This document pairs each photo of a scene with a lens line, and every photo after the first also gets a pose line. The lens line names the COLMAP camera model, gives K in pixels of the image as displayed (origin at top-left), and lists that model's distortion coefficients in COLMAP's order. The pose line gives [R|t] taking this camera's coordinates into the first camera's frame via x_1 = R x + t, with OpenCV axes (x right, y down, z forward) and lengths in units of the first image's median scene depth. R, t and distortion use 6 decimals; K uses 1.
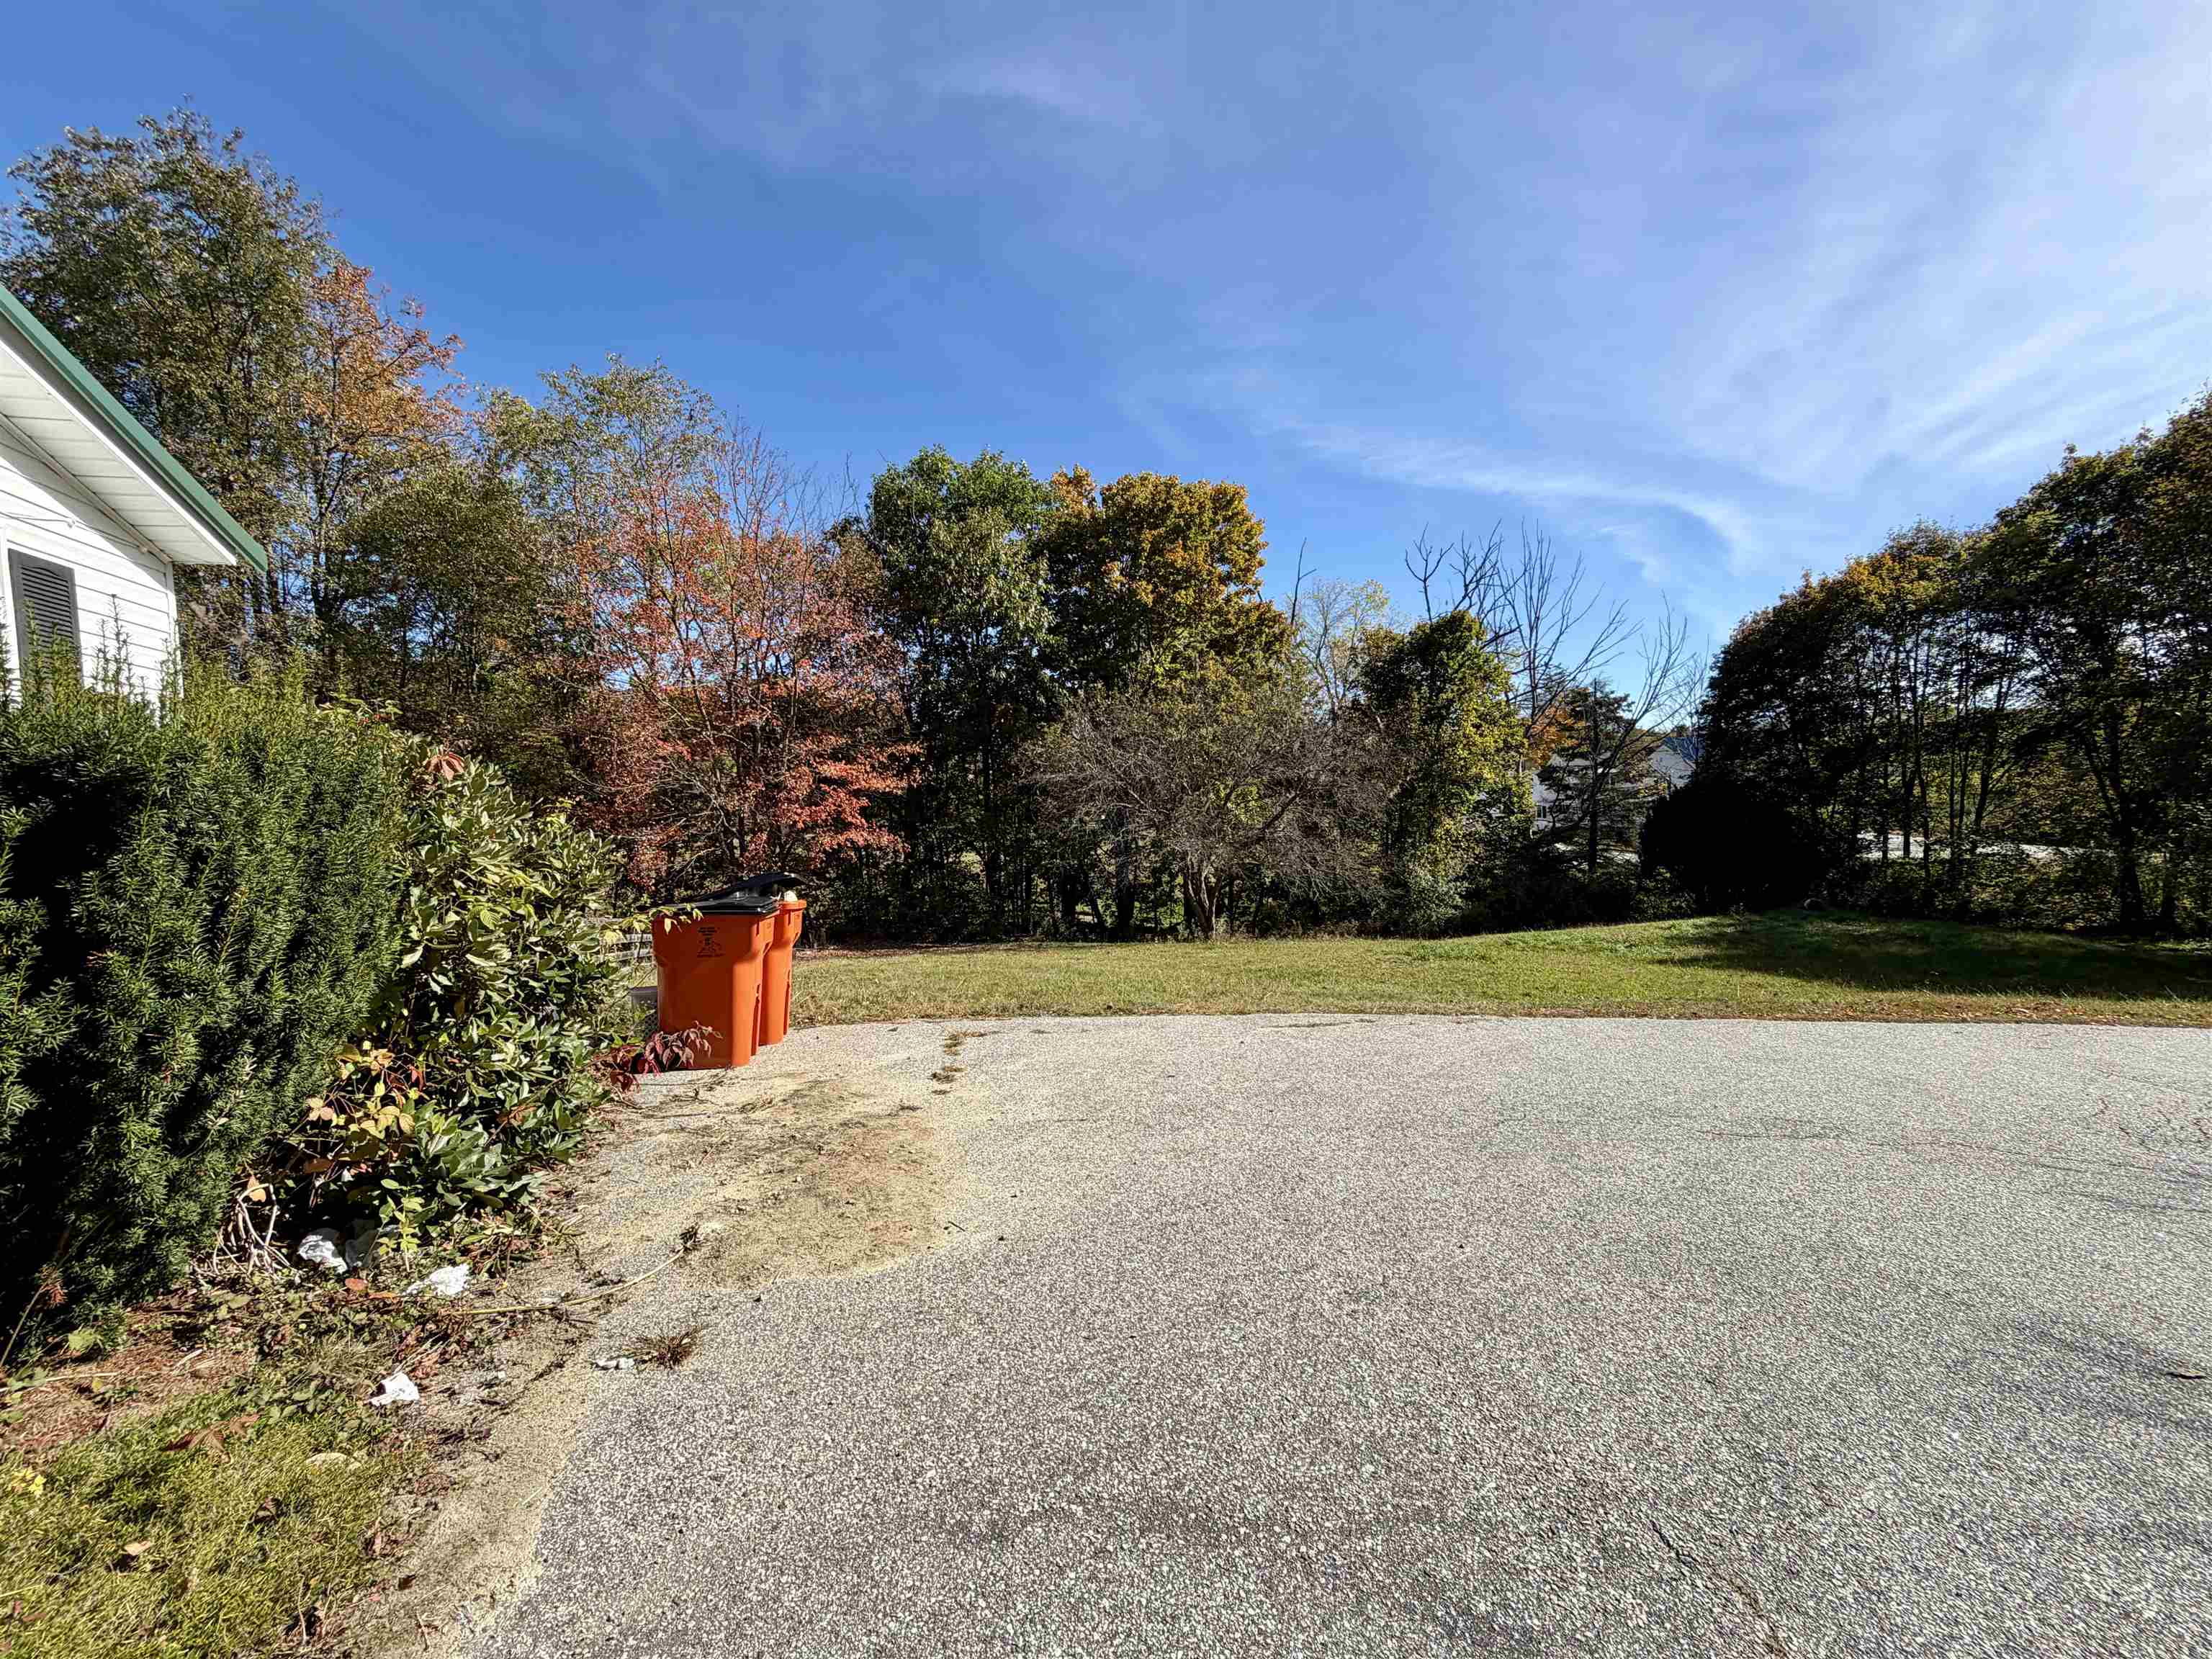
lens RADIAL K [[883.3, 0, 1096.4], [0, 883.3, 833.0], [0, 0, 1]] dist [0.000330, -0.000287]
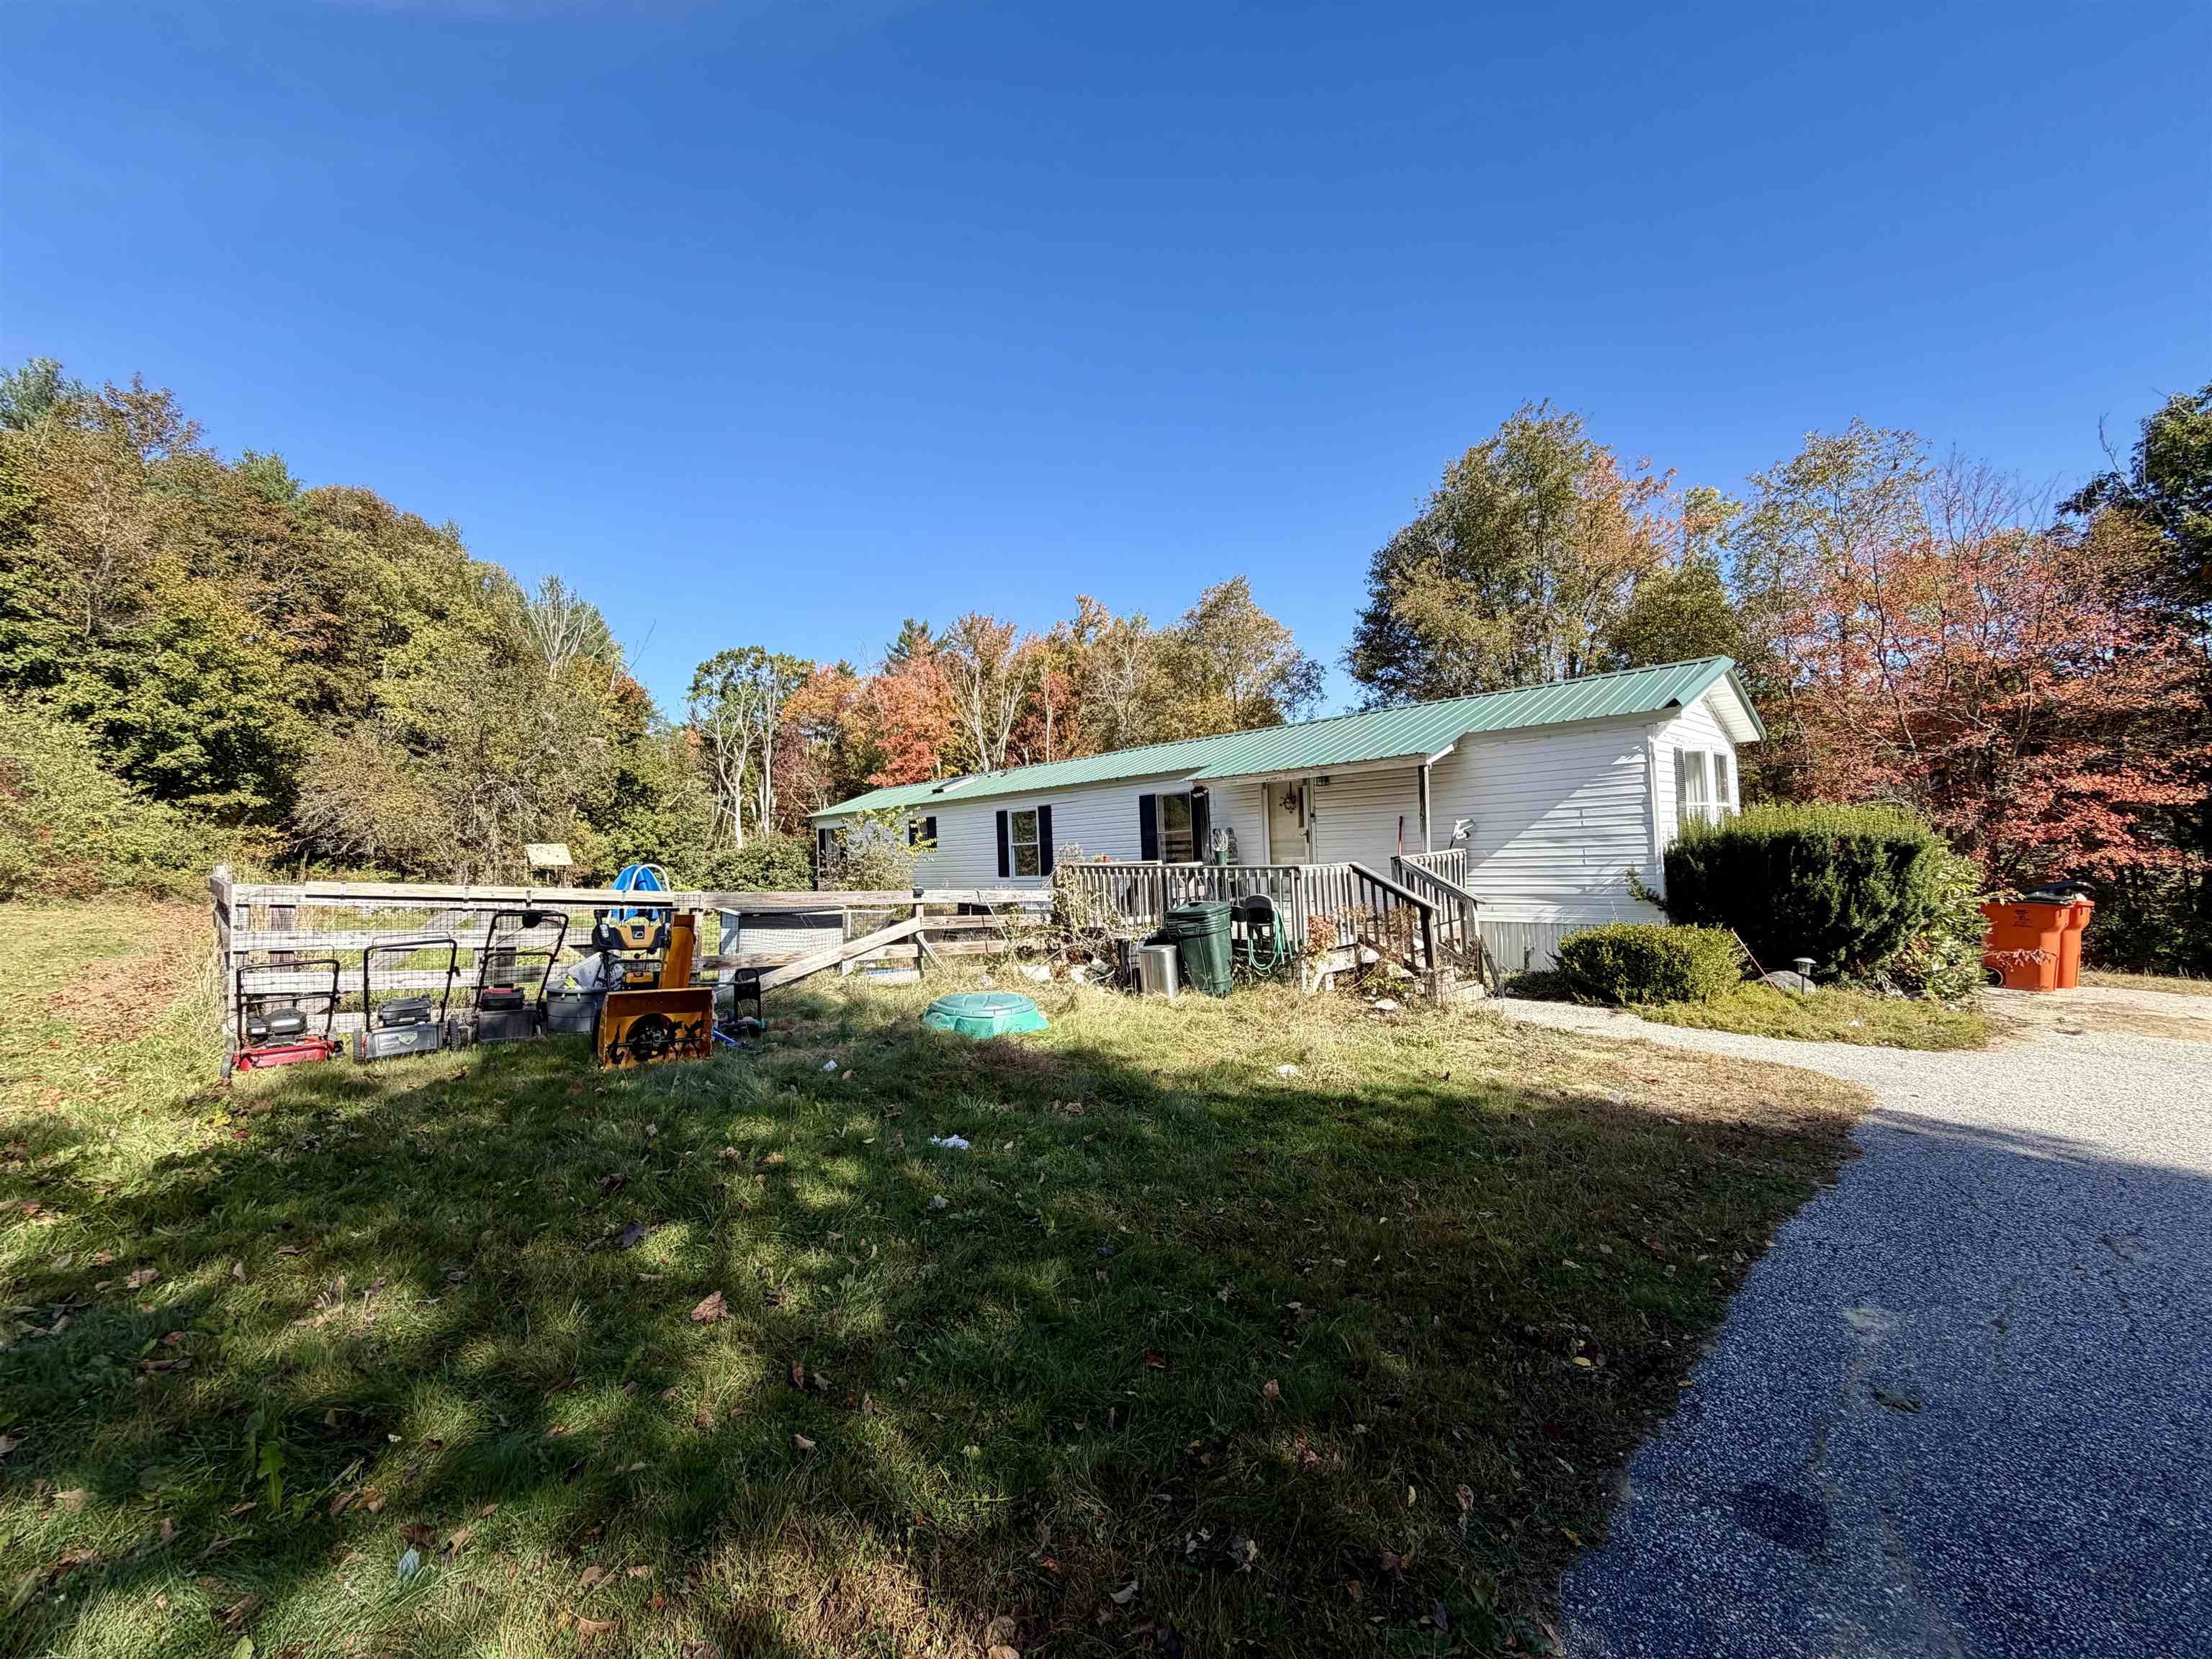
lens RADIAL K [[883.3, 0, 1094.4], [0, 883.3, 832.3], [0, 0, 1]] dist [0.000330, -0.000287]
pose [[0.441460, -0.002402, -0.897278, 0.100961], [-0.006167, 0.999965, -0.005711, -0.008362], [0.897260, 0.008054, 0.441430, -0.444014]]
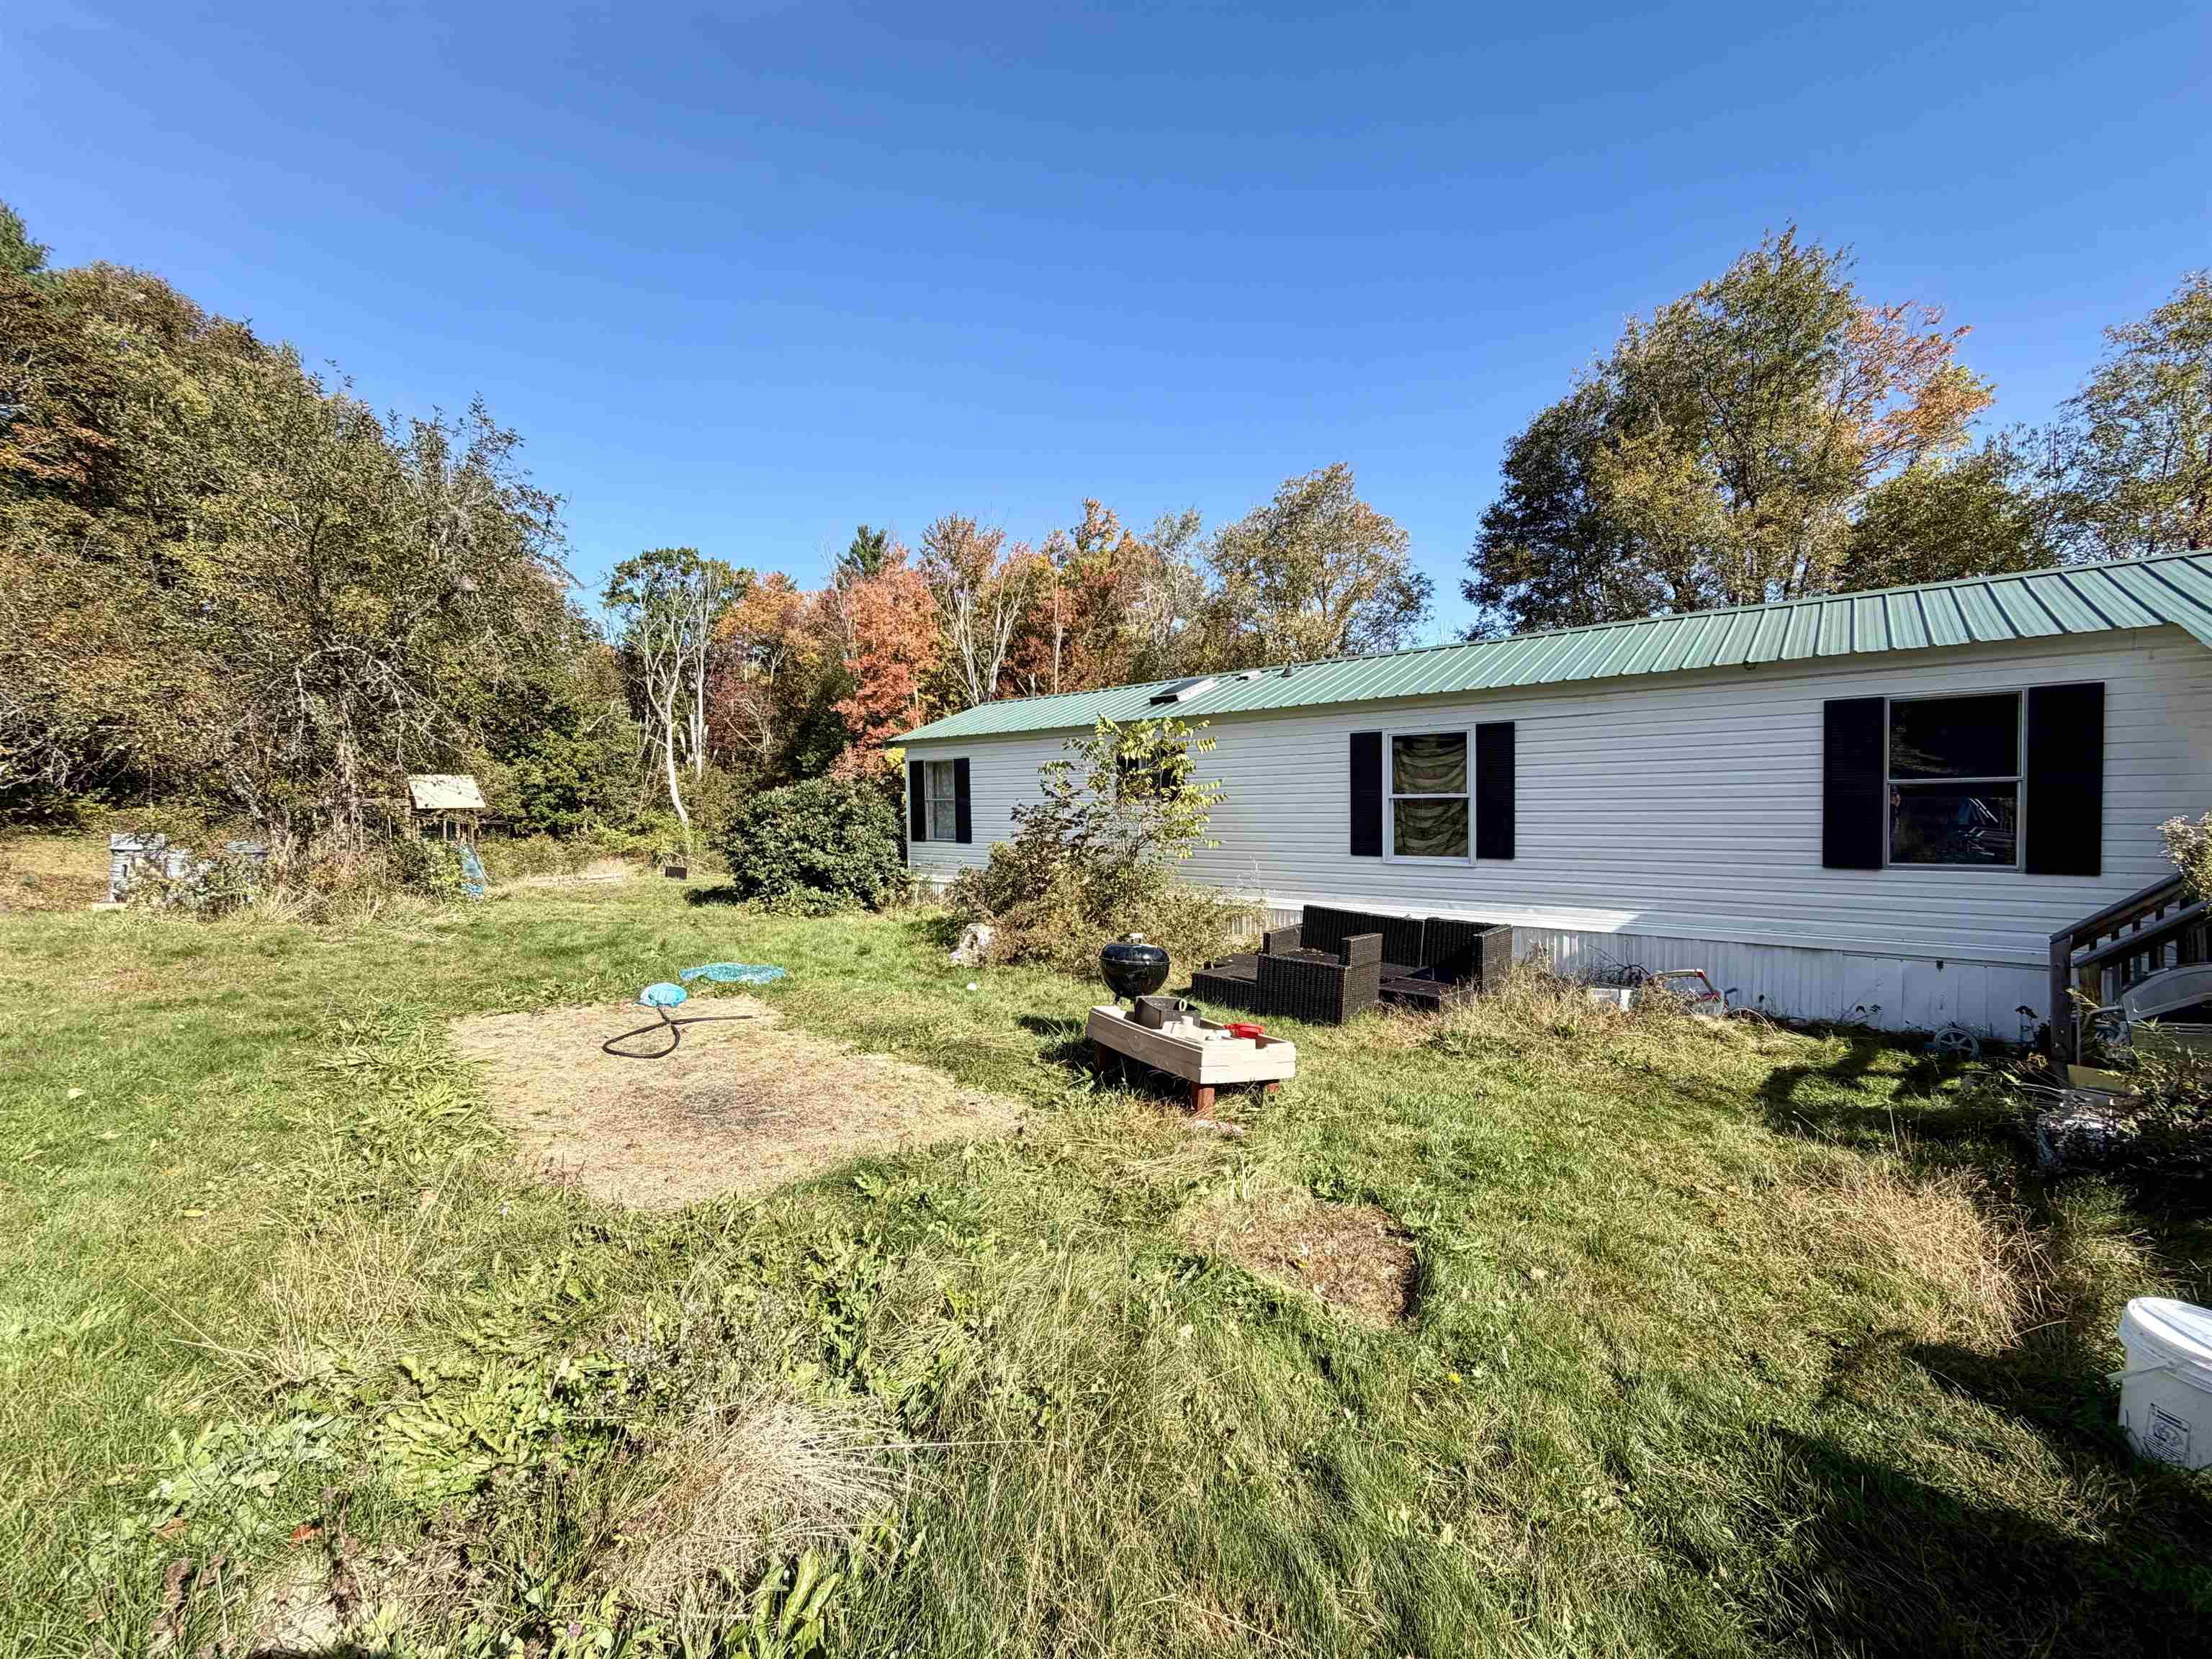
lens RADIAL K [[883.3, 0, 1096.4], [0, 883.3, 832.6], [0, 0, 1]] dist [0.000330, -0.000287]
pose [[0.524546, 0.062529, -0.849083, -0.416522], [-0.028650, 0.998031, 0.055799, -0.002895], [0.850900, -0.004943, 0.525305, -0.510270]]
